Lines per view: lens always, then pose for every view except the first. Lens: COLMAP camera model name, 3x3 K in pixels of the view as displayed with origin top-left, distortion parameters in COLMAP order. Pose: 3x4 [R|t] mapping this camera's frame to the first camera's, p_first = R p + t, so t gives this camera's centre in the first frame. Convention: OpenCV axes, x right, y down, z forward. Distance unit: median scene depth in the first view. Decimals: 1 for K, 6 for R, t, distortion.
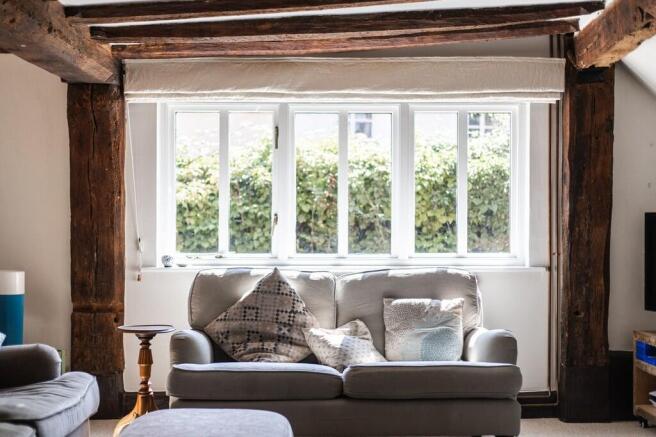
lens RADIAL K [[991.8, 0, 328.0], [0, 991.8, 218.5], [0, 0, 1]] dist [0.025544, 0.012298]
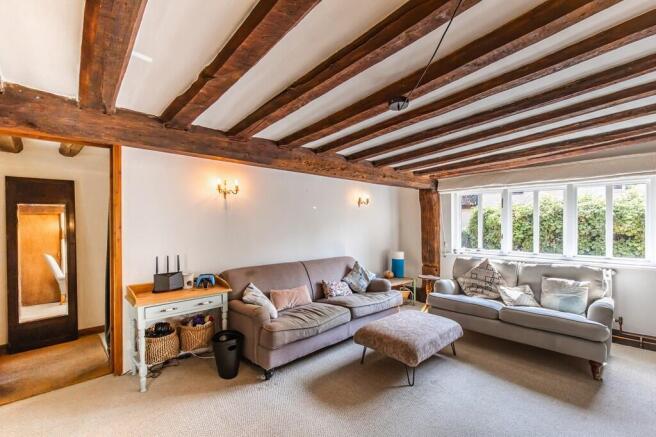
lens RADIAL K [[294.0, 0, 327.7], [0, 294.0, 222.2], [0, 0, 1]] dist [0.002021, 0.000092]
pose [[0.671479, -0.003777, -0.741014, 0.210744], [0.004930, 0.999988, -0.000630, -0.039230], [0.741007, -0.003231, 0.671489, 0.207846]]
